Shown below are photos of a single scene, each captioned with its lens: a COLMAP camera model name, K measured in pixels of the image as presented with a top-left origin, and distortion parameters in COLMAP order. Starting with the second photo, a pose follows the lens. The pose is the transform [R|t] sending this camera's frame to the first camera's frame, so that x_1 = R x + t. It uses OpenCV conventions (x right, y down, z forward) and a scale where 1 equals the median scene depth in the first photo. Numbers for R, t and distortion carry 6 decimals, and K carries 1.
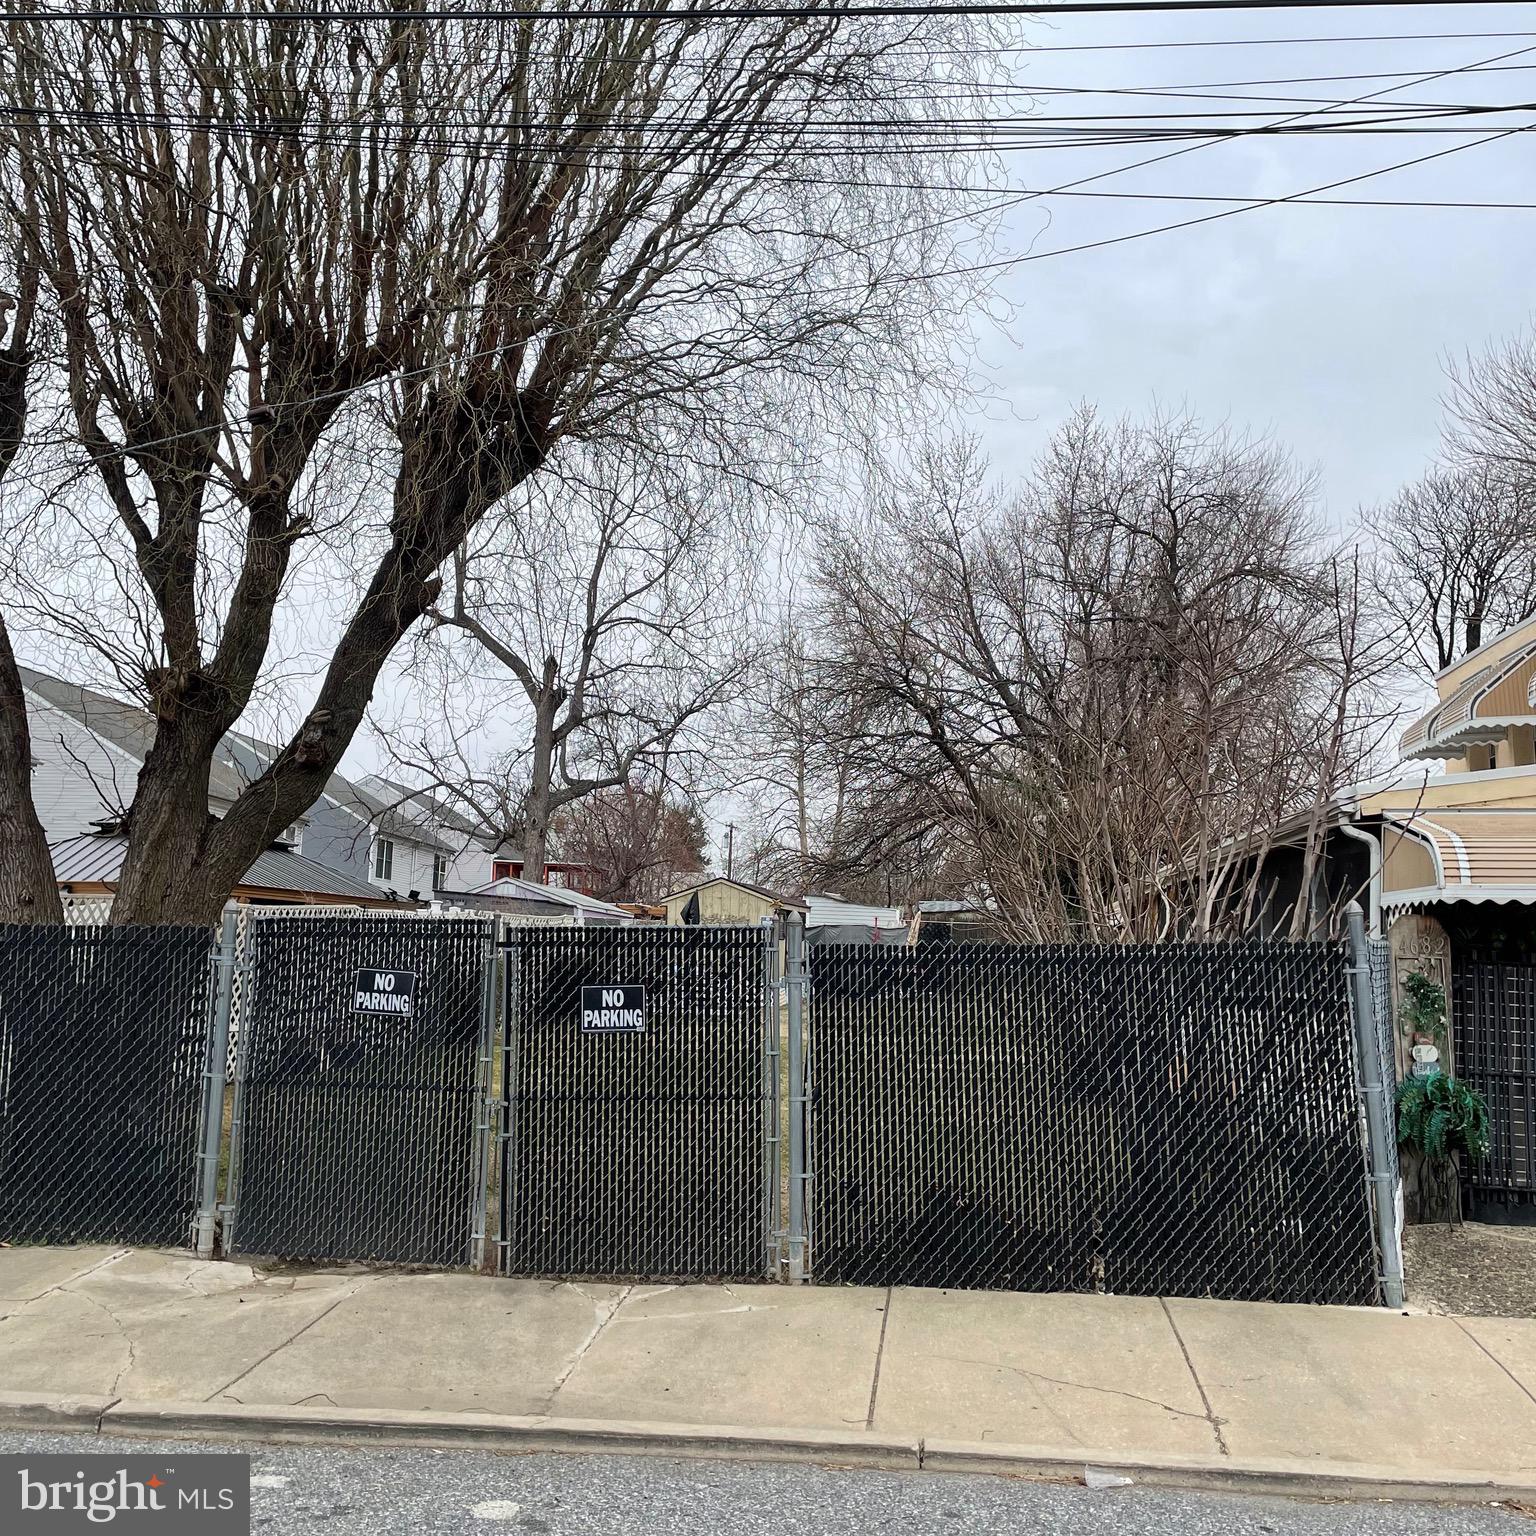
lens RADIAL K [[1573.4, 0, 768.0], [0, 1573.4, 768.0], [0, 0, 1]] dist [0.131455, -0.194043]
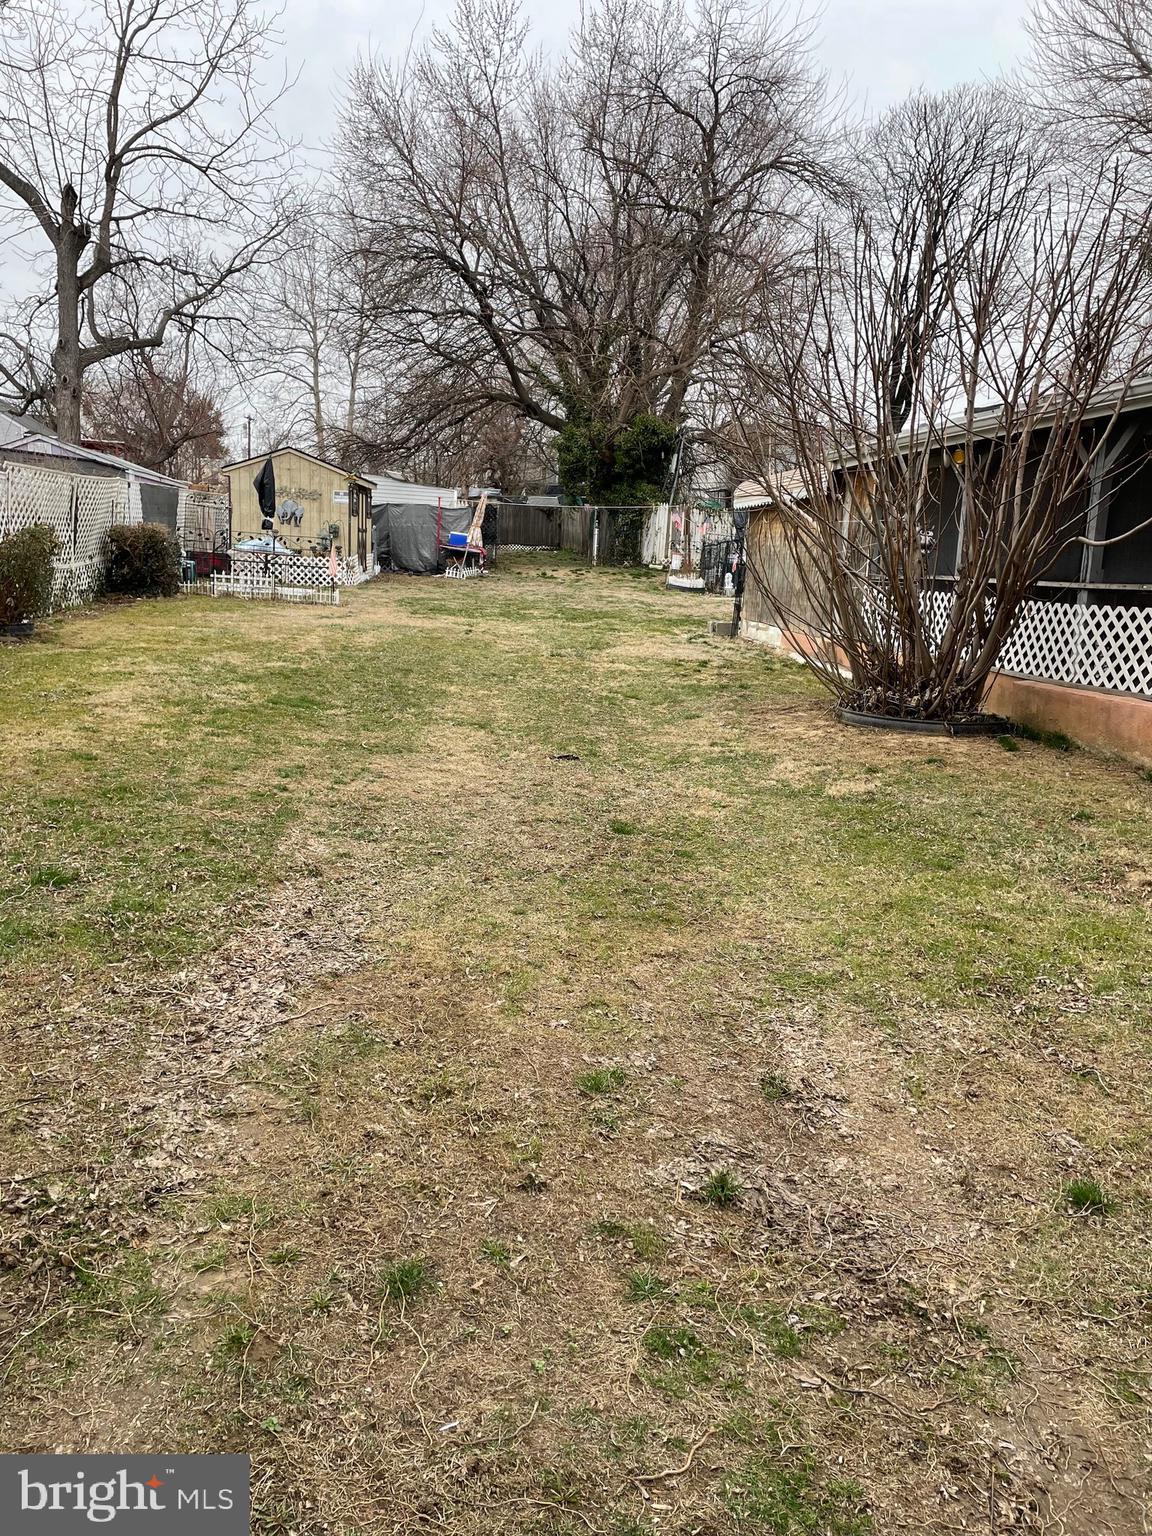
lens RADIAL K [[1172.2, 0, 576.0], [0, 1172.2, 768.0], [0, 0, 1]] dist [0.088646, -0.105640]
pose [[0.968818, -0.030749, 0.245859, -0.124264], [-0.045878, 0.952850, 0.299955, 0.094312], [-0.243490, -0.301881, 0.921727, 0.729380]]
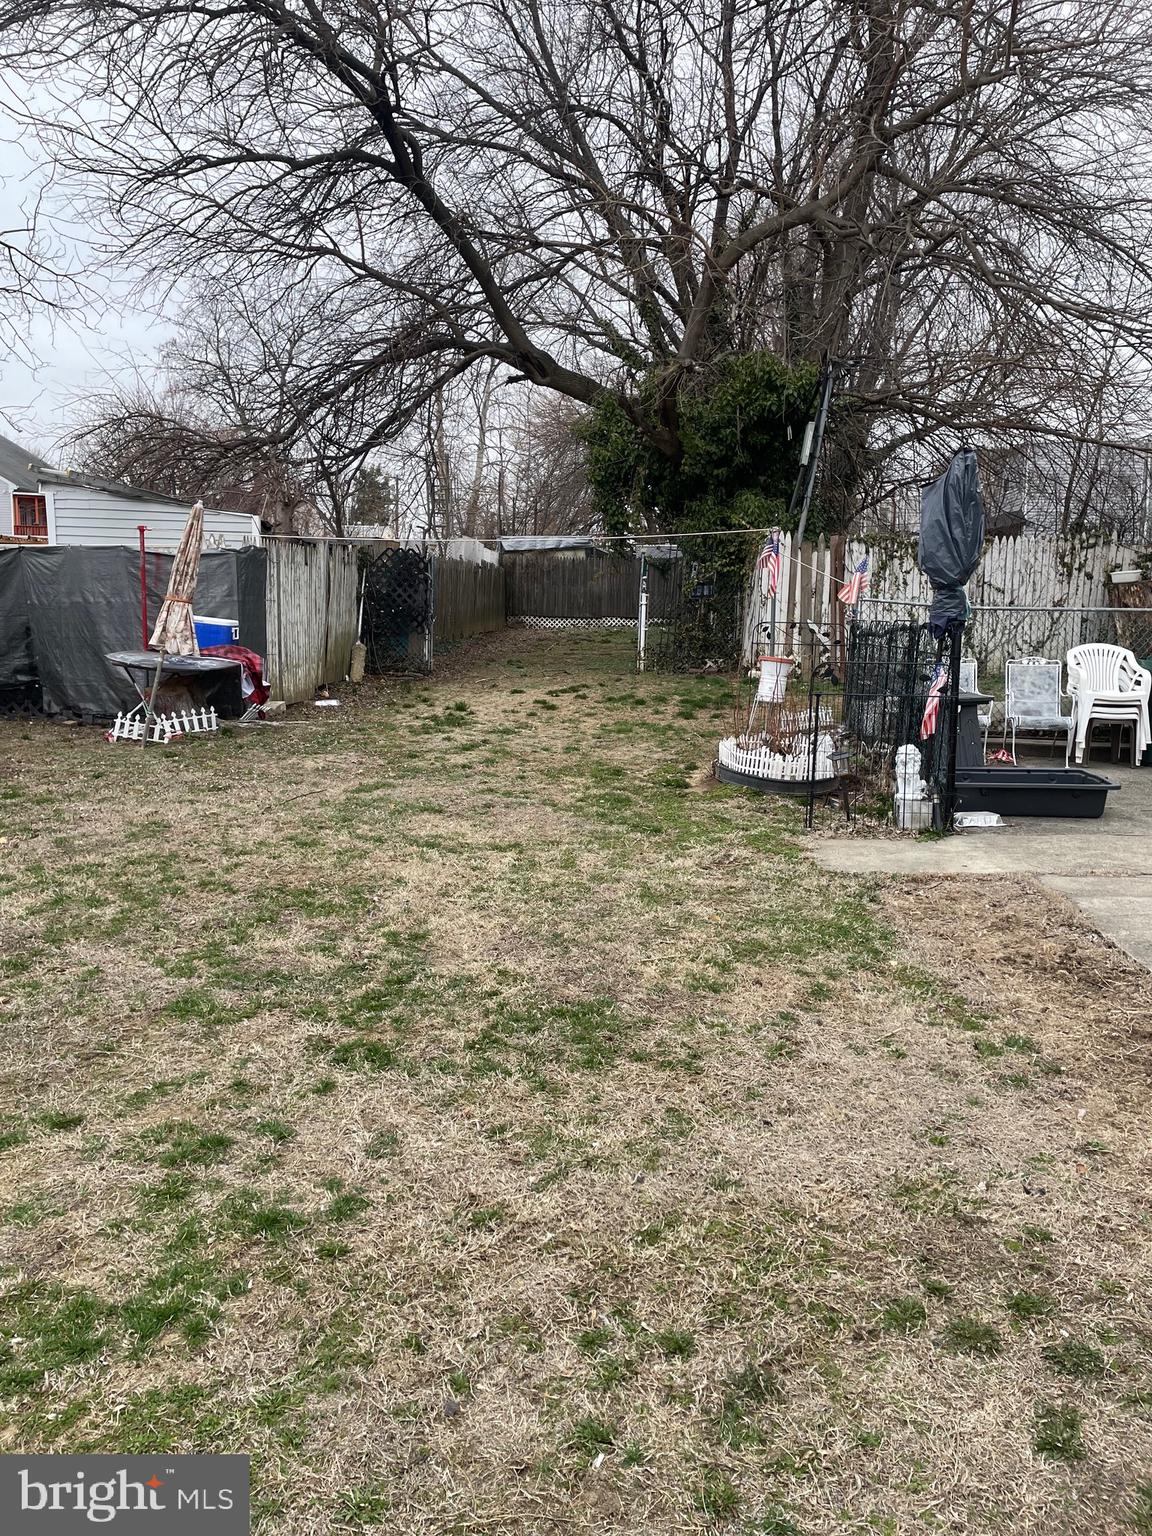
lens RADIAL K [[1172.2, 0, 576.0], [0, 1172.2, 768.0], [0, 0, 1]] dist [0.088646, -0.105640]
pose [[0.998018, -0.019561, 0.059814, 0.510275], [0.003717, 0.967128, 0.254264, 0.253189], [-0.062822, -0.253537, 0.965283, 2.249444]]
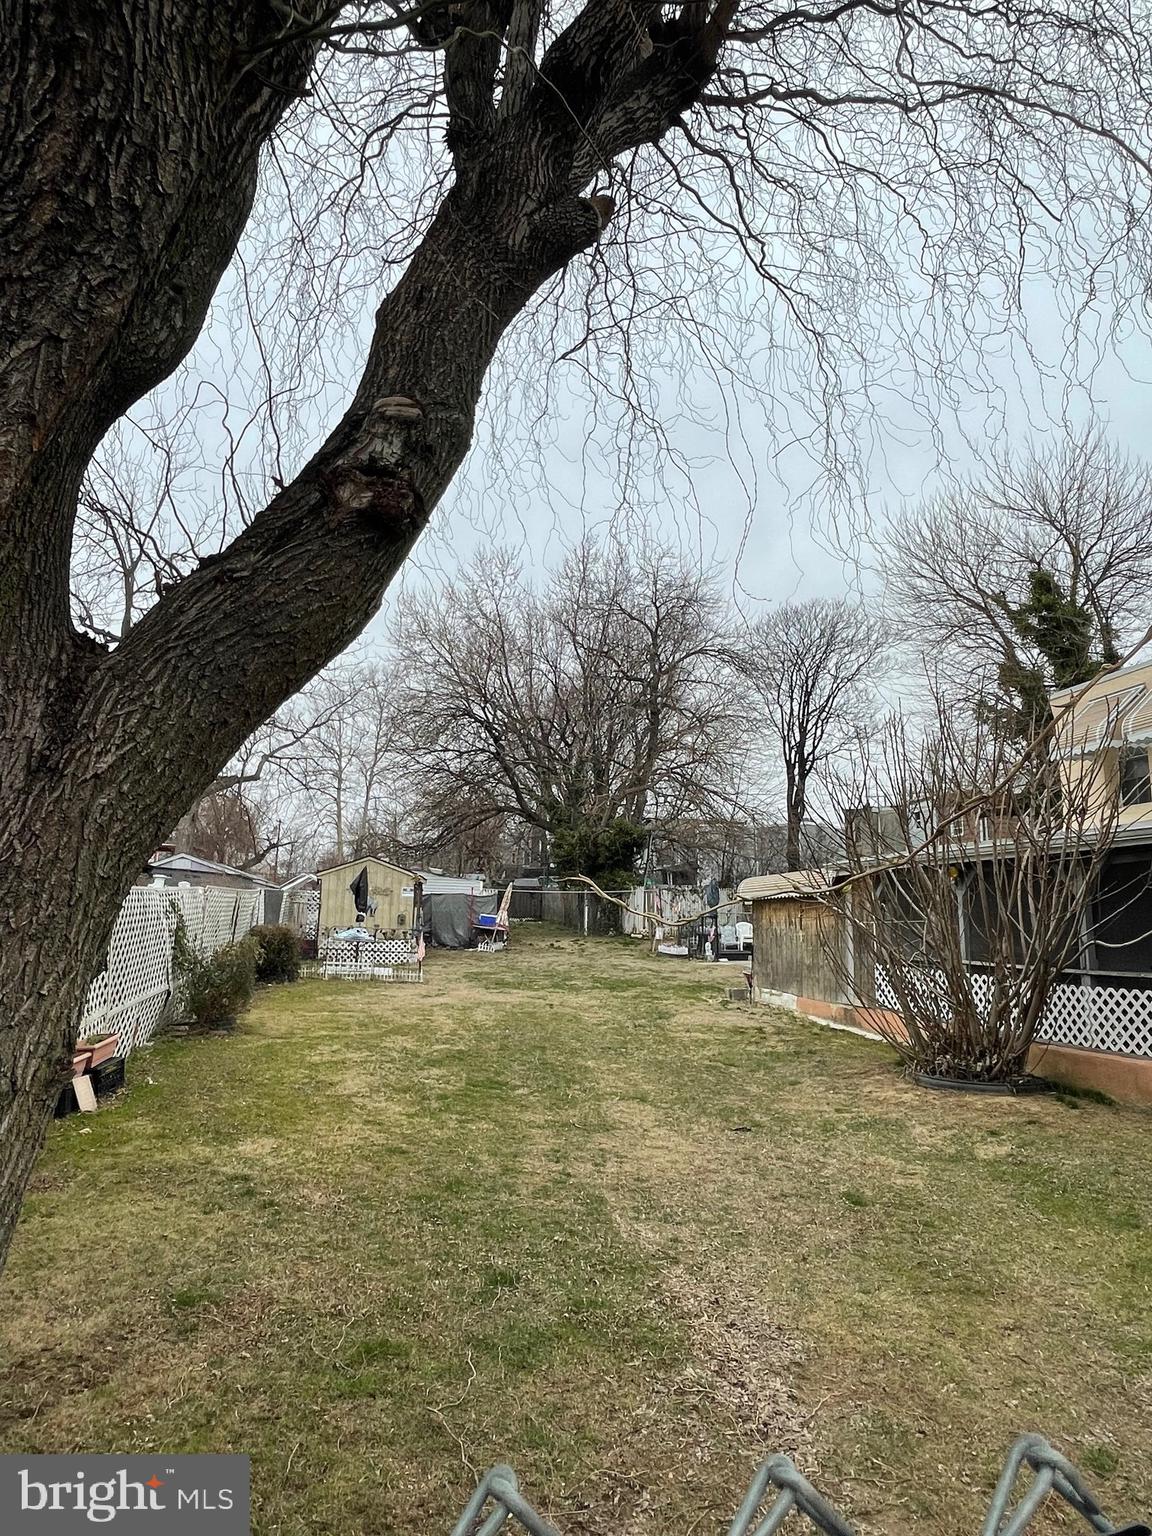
lens RADIAL K [[950.9, 0, 573.5], [0, 950.9, 751.7], [0, 0, 1]] dist [0.001706, -0.000170]
pose [[0.953187, 0.041300, 0.299549, -0.293554], [-0.028403, 0.998478, -0.047283, 0.058063], [-0.301045, 0.036561, 0.952909, 0.736645]]
